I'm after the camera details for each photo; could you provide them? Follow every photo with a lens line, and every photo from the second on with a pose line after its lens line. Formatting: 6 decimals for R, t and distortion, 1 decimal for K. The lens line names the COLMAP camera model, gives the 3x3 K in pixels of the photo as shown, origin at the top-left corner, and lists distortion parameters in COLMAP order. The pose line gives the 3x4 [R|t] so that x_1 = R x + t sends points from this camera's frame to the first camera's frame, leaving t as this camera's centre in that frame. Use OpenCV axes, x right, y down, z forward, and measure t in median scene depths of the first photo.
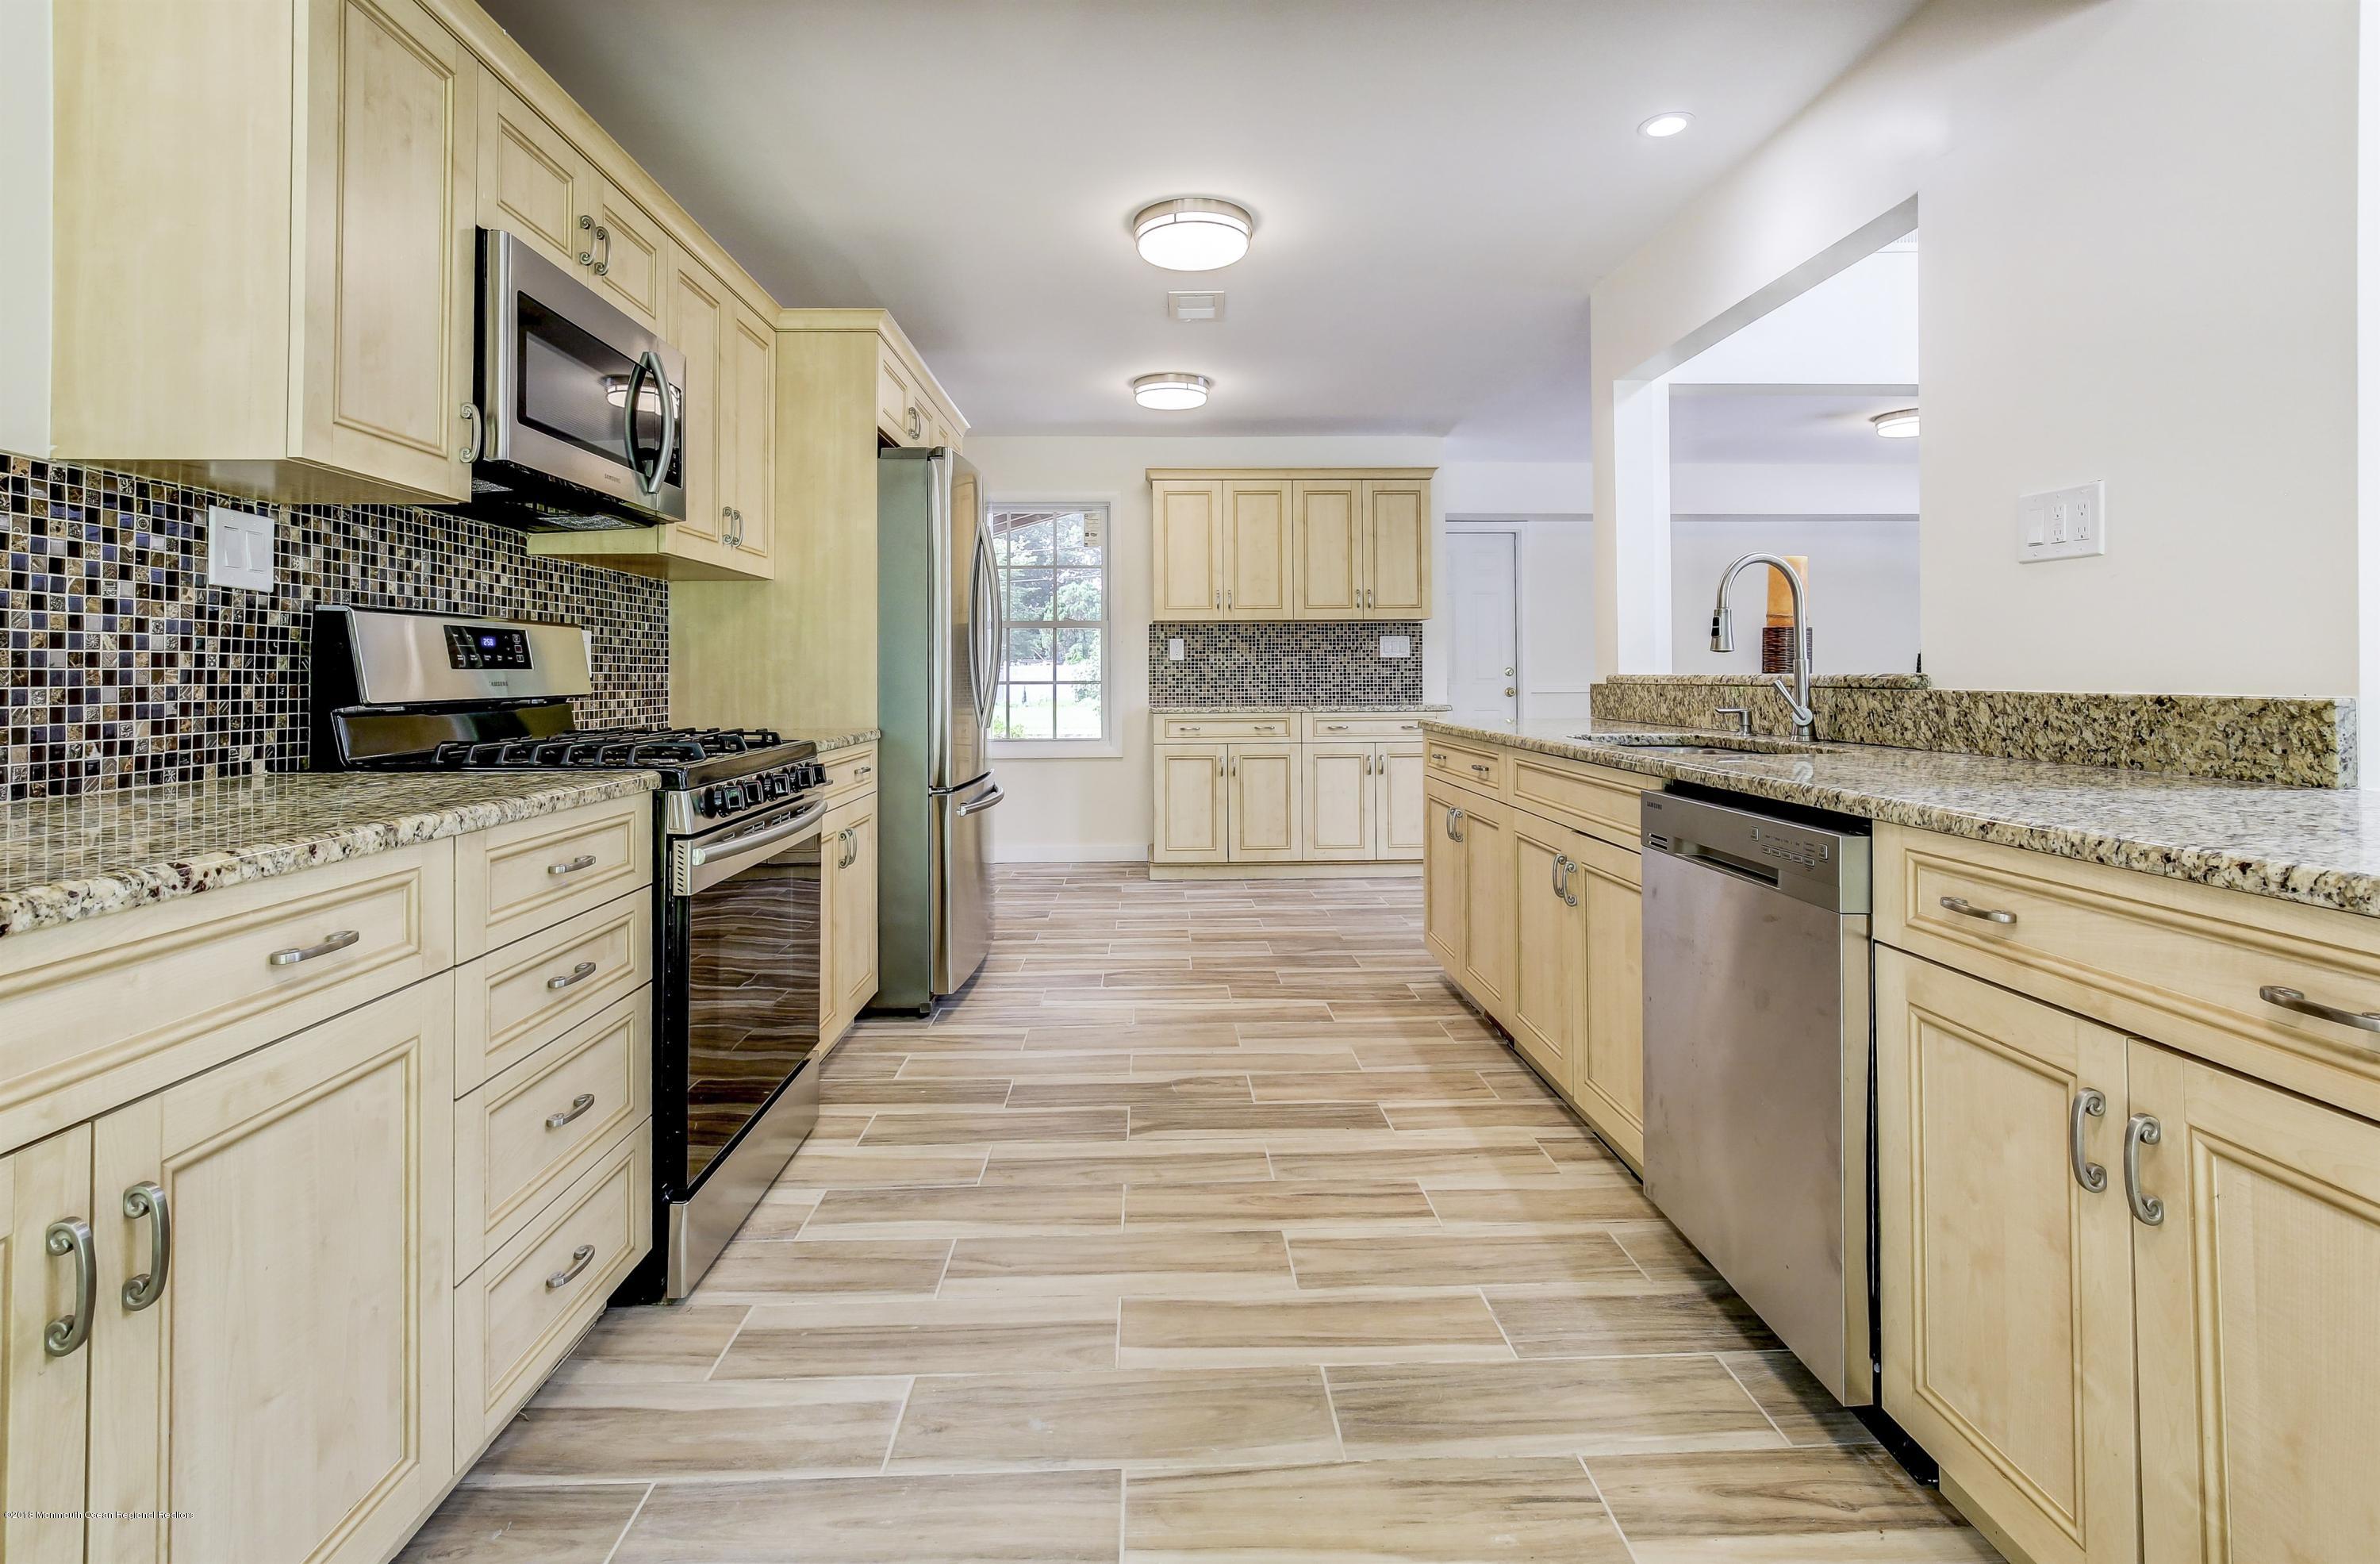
lens RADIAL K [[1101.3, 0, 1185.3], [0, 1101.3, 652.0], [0, 0, 1]] dist [-0.017262, 0.002659]
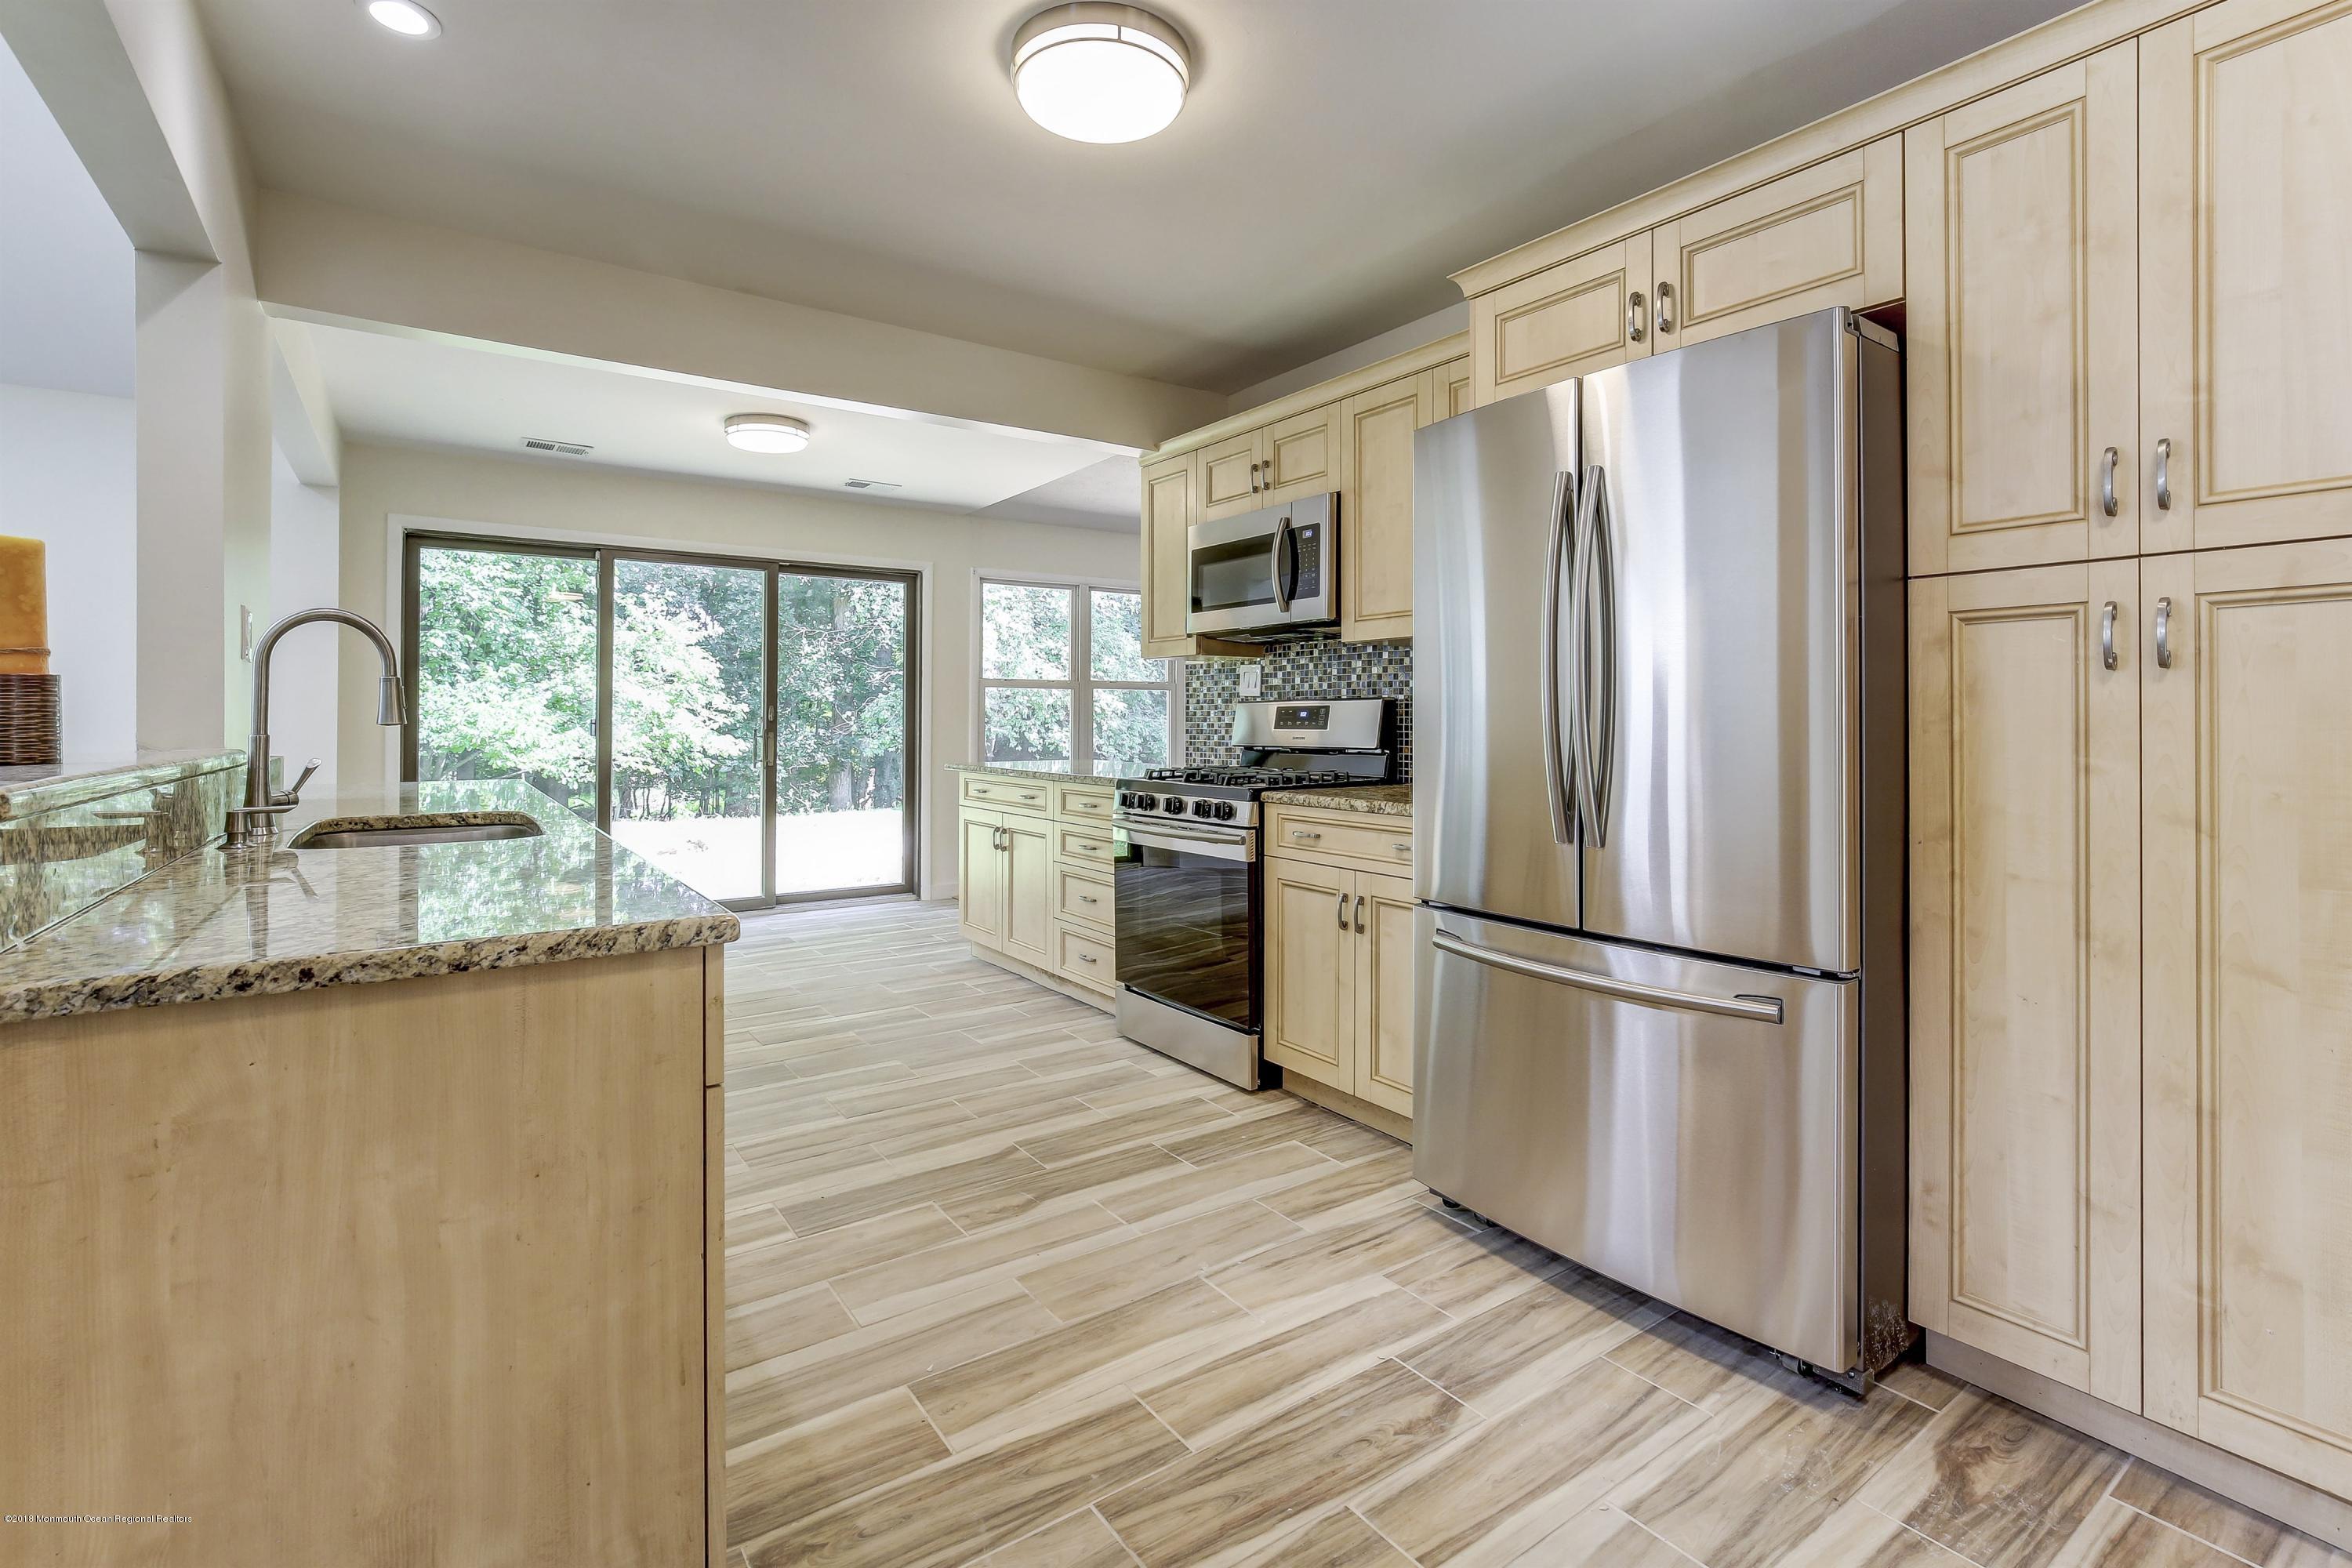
lens RADIAL K [[1088.2, 0, 1182.4], [0, 1088.2, 713.2], [0, 0, 1]] dist [-0.017262, 0.002659]
pose [[-0.832401, 0.003657, -0.554162, 0.488386], [0.018178, 0.999620, -0.020709, 0.022168], [0.553876, -0.027312, -0.832151, 2.341525]]
